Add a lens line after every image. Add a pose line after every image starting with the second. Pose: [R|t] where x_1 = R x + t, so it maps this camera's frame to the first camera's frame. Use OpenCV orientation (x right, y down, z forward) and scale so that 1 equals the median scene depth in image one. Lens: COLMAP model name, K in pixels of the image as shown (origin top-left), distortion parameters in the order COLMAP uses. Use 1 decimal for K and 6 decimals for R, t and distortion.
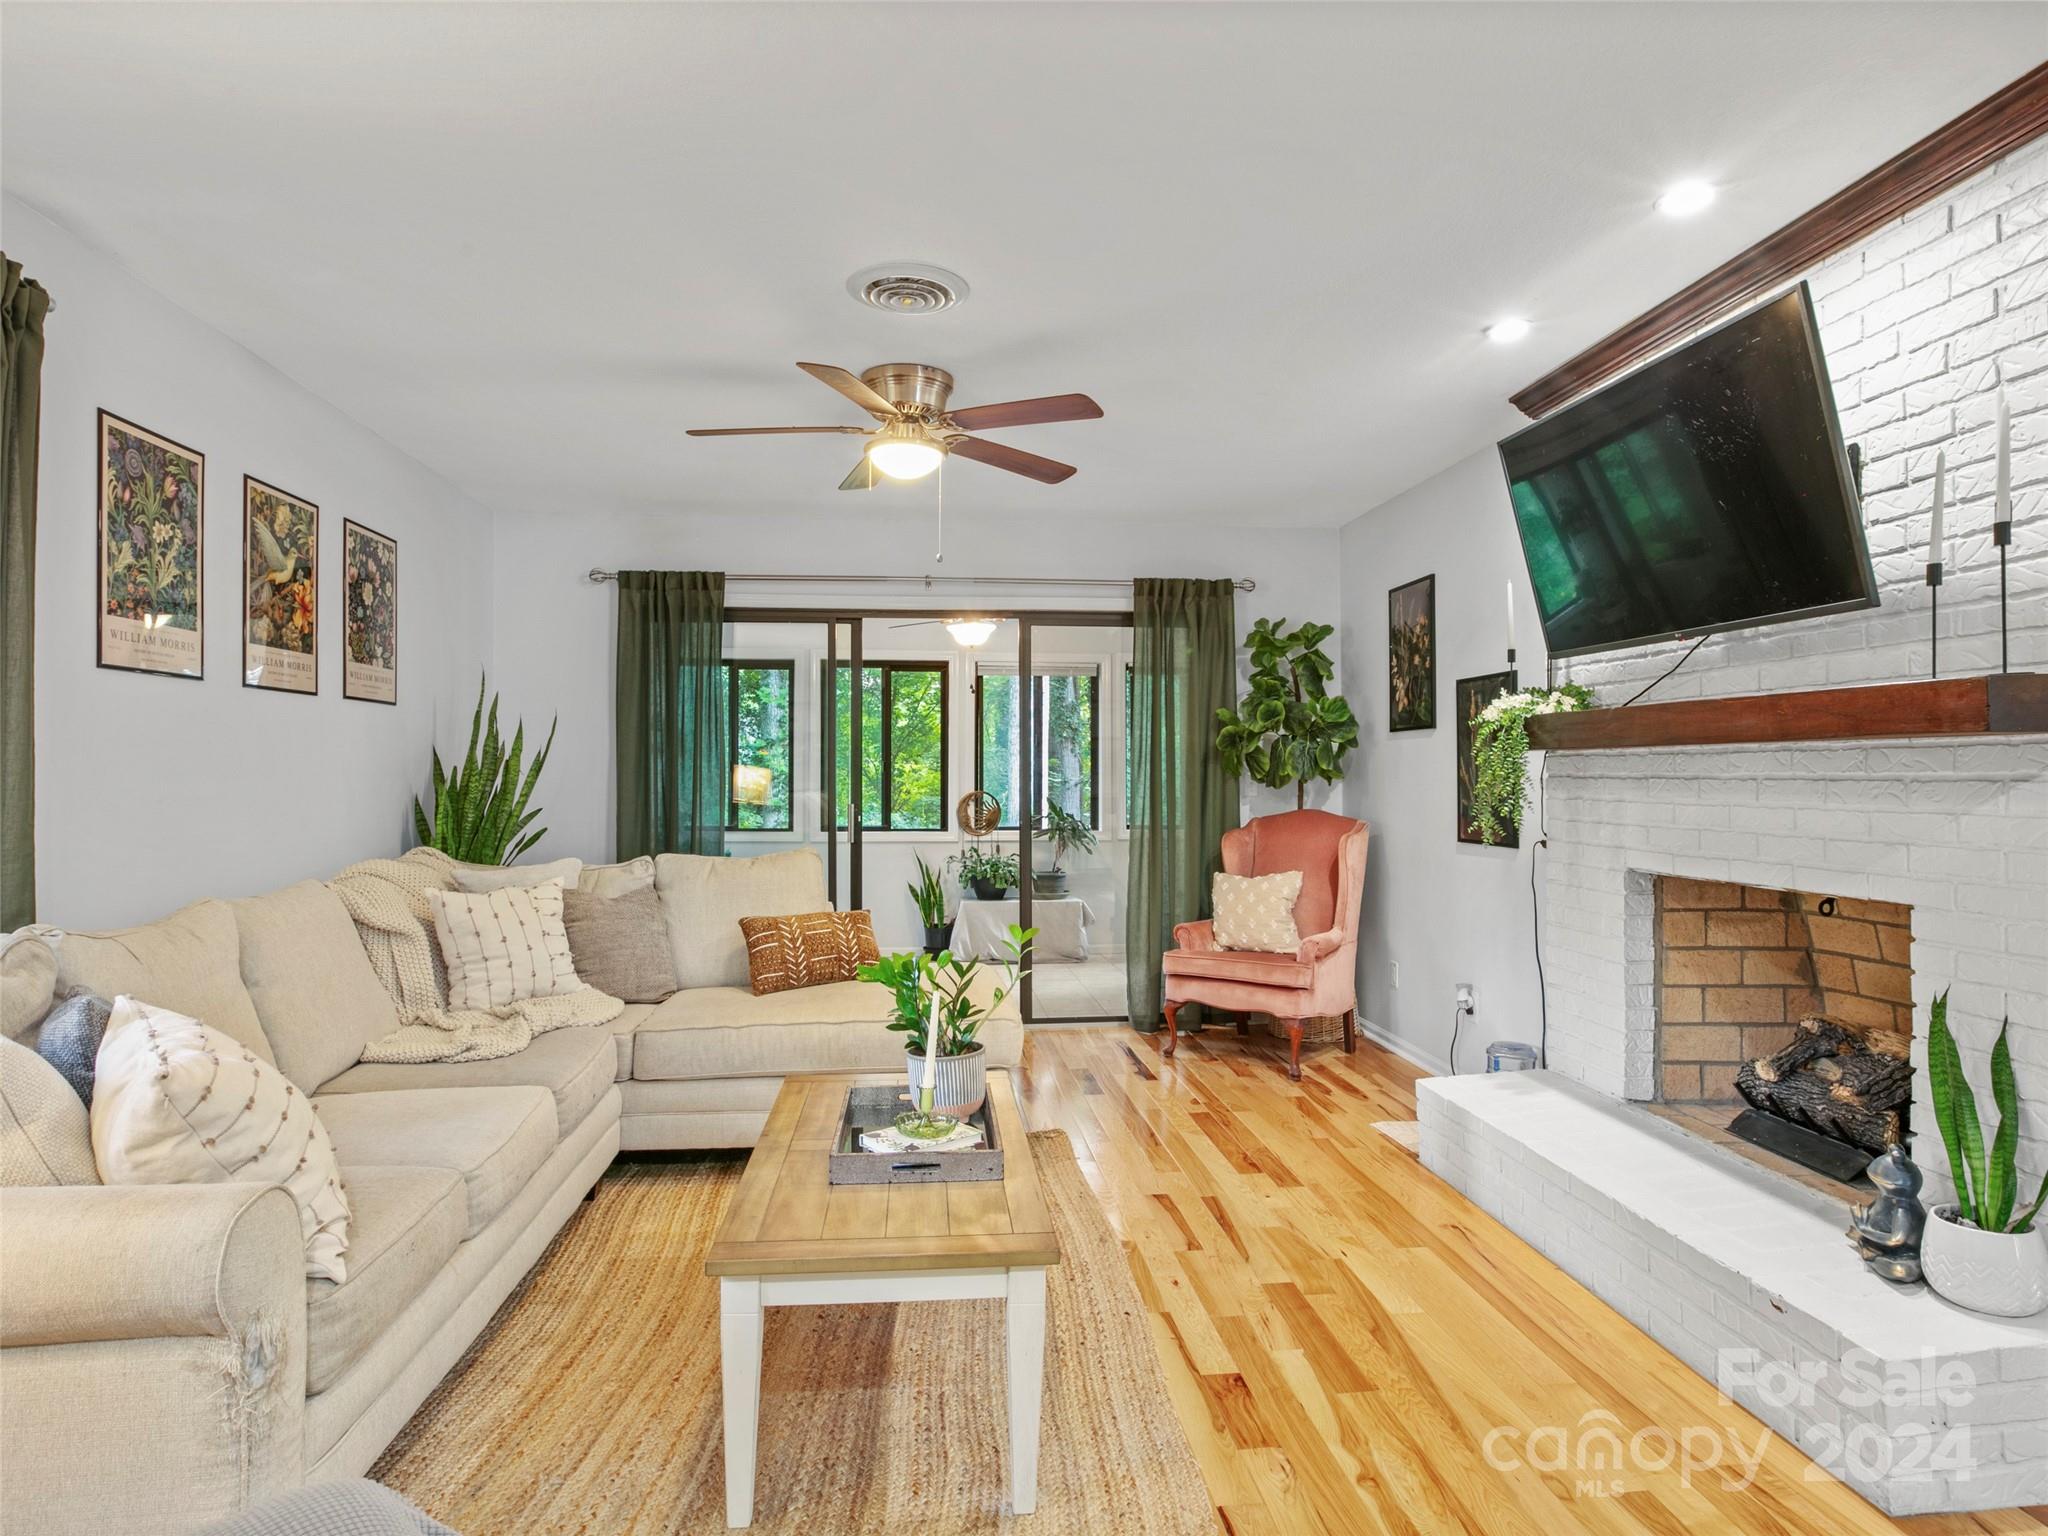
lens RADIAL K [[1134.3, 0, 1016.7], [0, 1134.3, 778.3], [0, 0, 1]] dist [-0.053644, 0.024075]
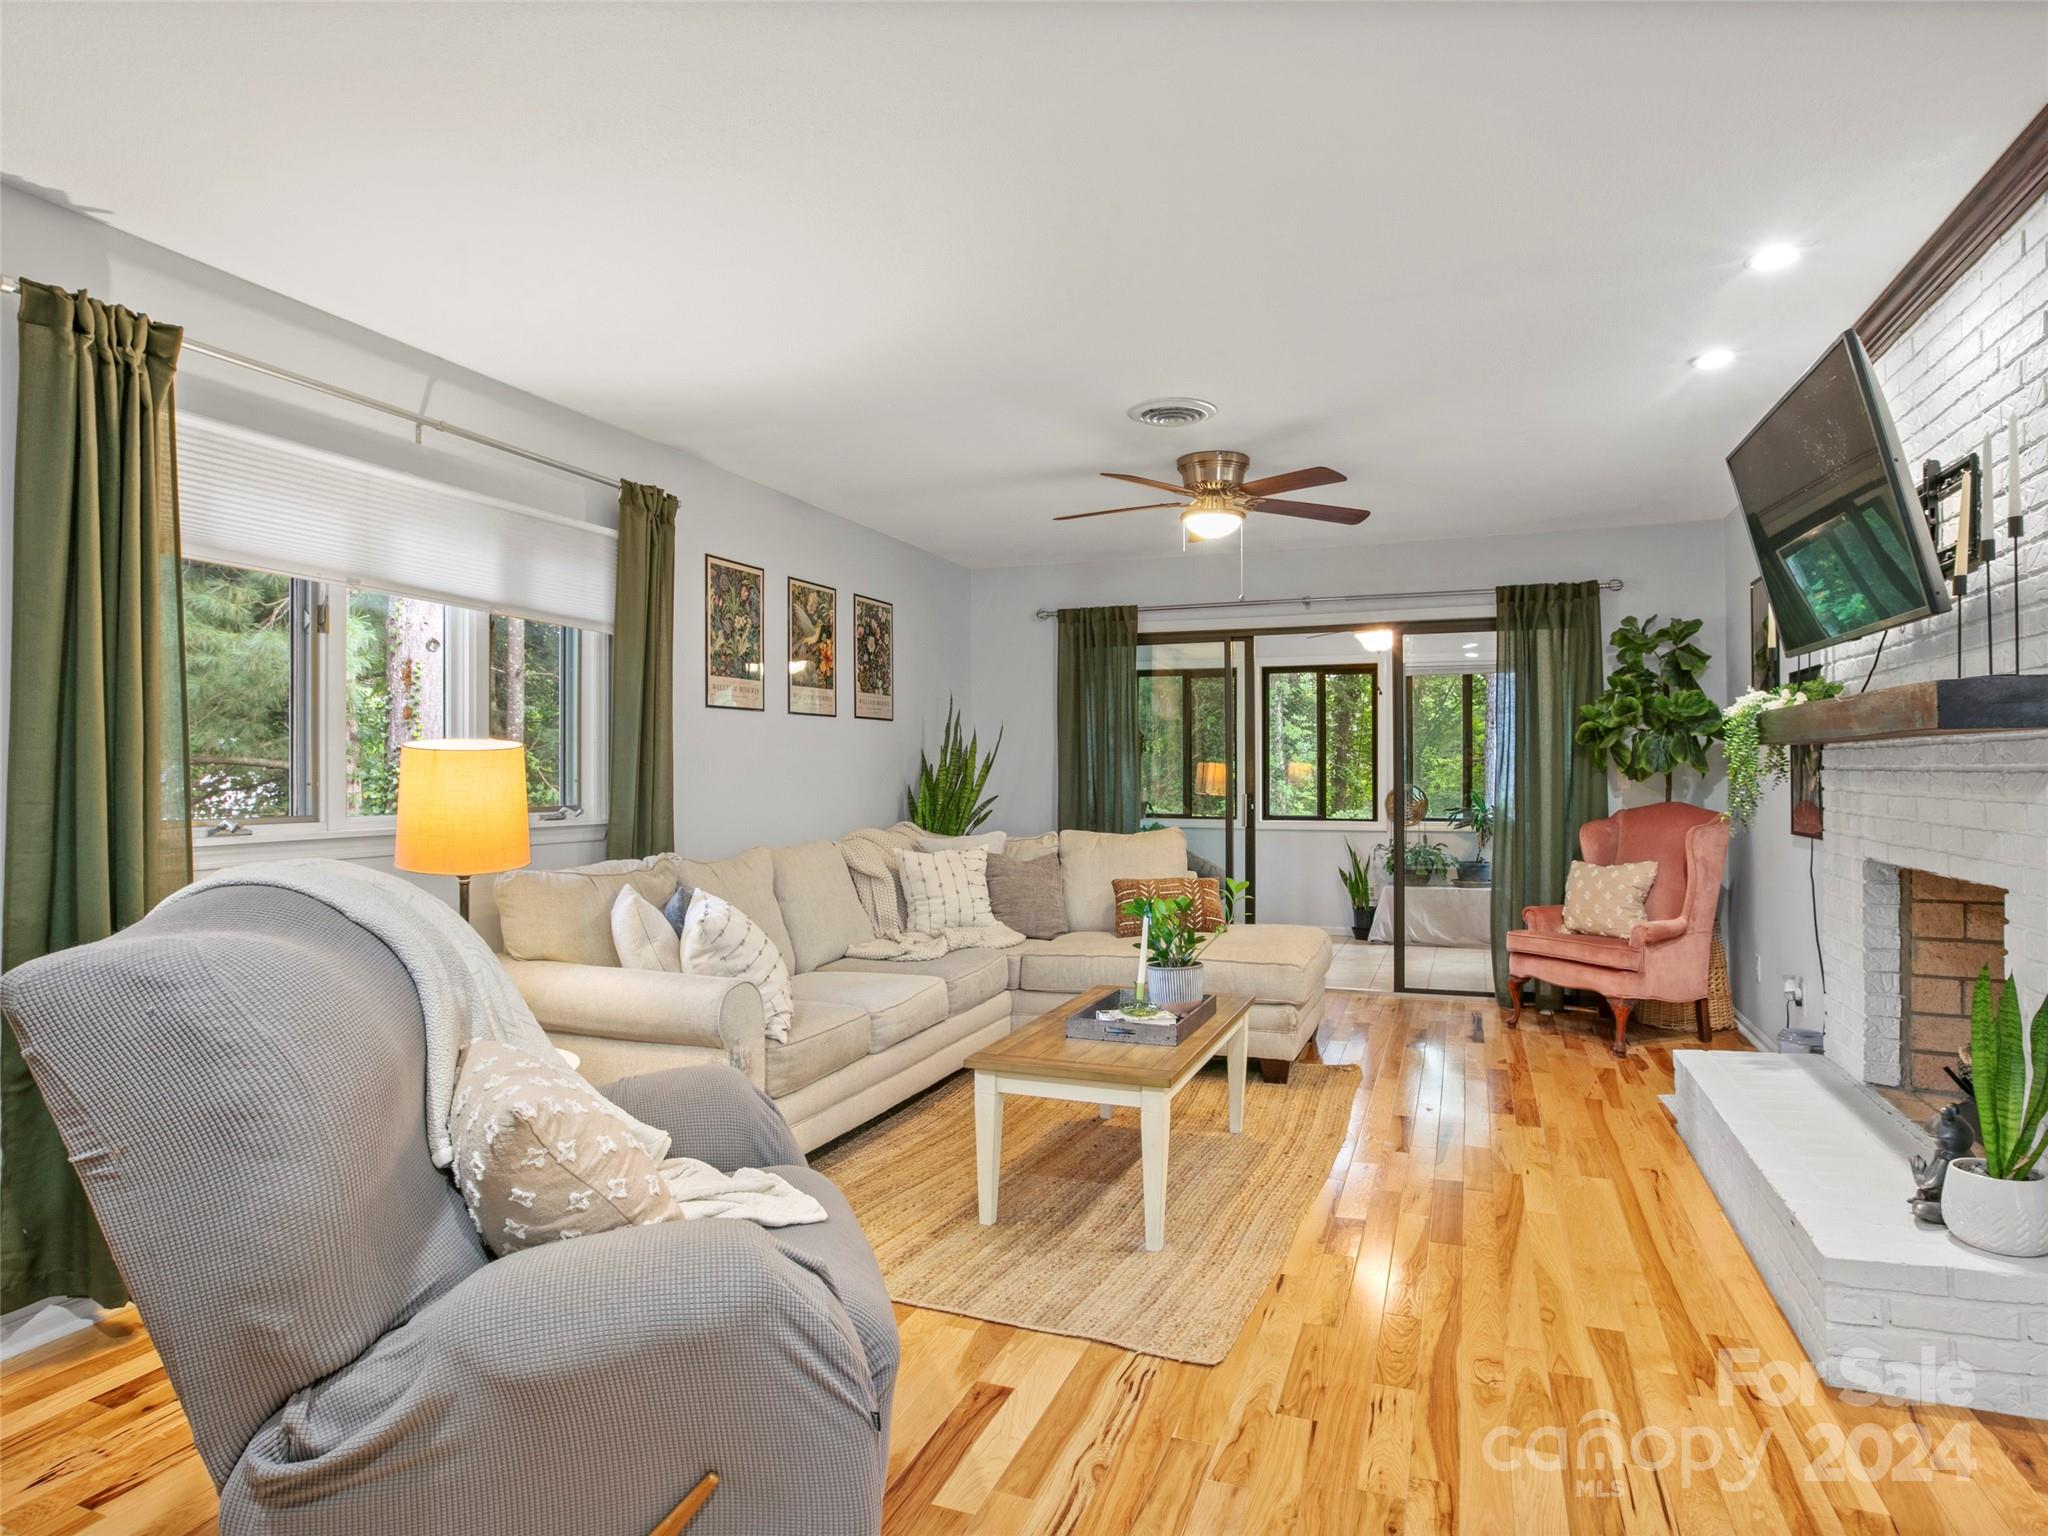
lens RADIAL K [[1134.3, 0, 1030.5], [0, 1134.3, 769.1], [0, 0, 1]] dist [-0.053644, 0.024075]
pose [[0.894603, -0.002939, -0.446852, 0.311479], [0.001375, 0.999992, -0.003824, 0.001315], [0.446860, 0.002806, 0.894600, -0.261250]]
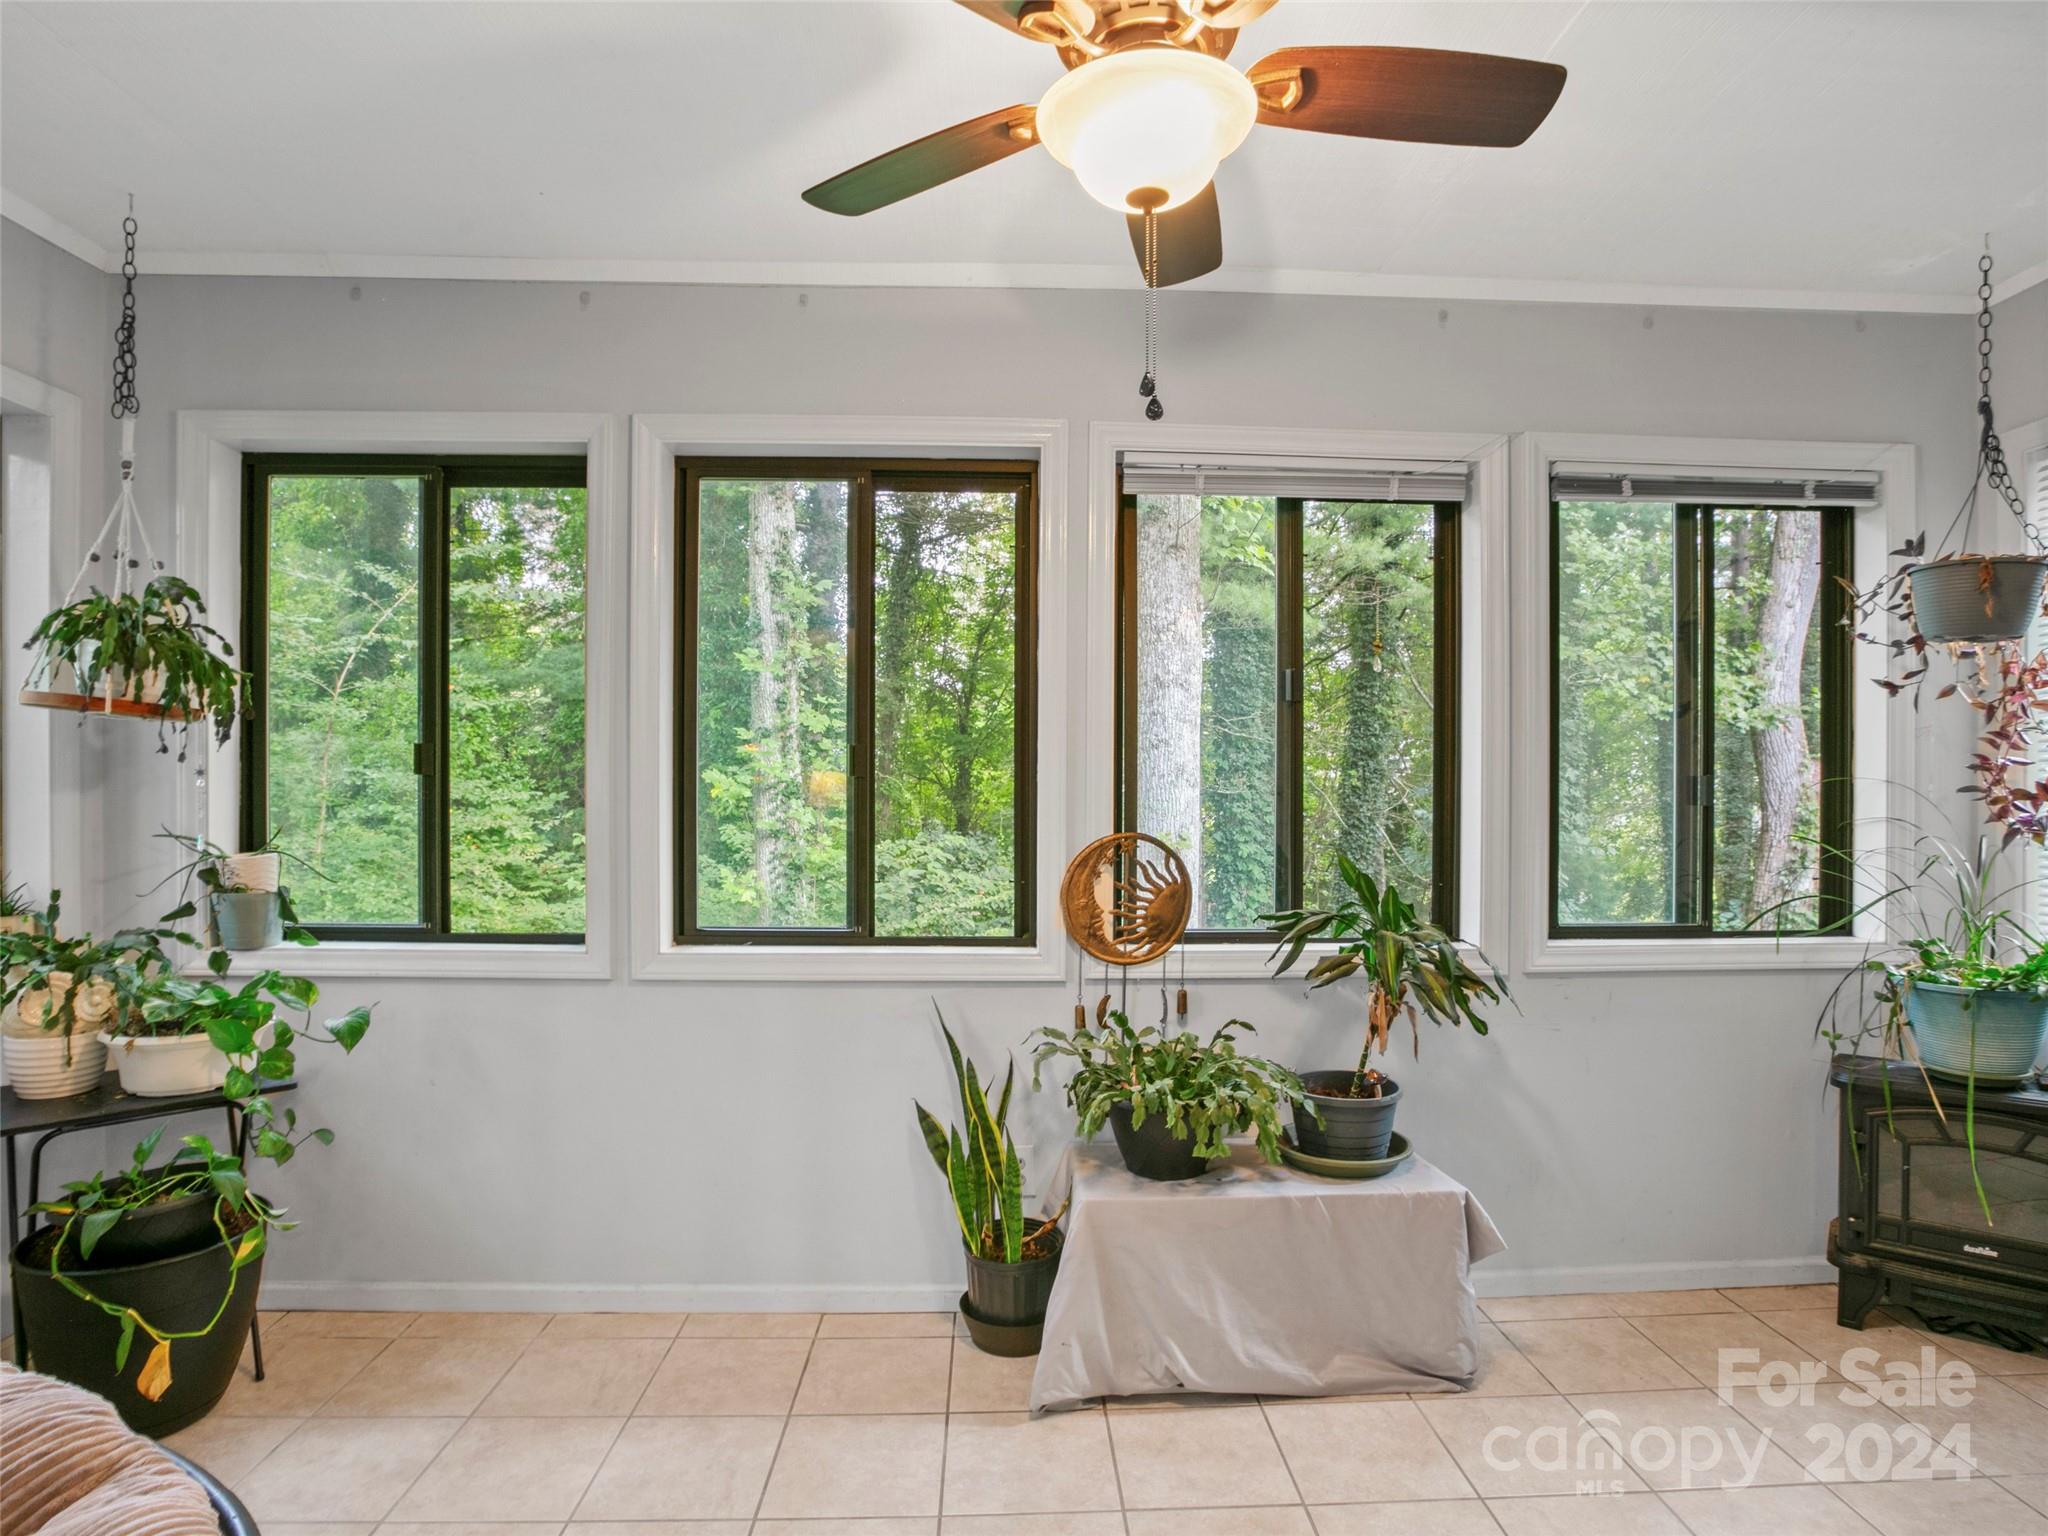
lens RADIAL K [[1118.7, 0, 1043.7], [0, 1118.7, 782.9], [0, 0, 1]] dist [-0.000671, -0.000052]
pose [[0.998788, 0.000583, -0.049212, -0.105198], [-0.000708, 0.999997, -0.002522, -0.006857], [0.049210, 0.002554, 0.998785, 1.678716]]
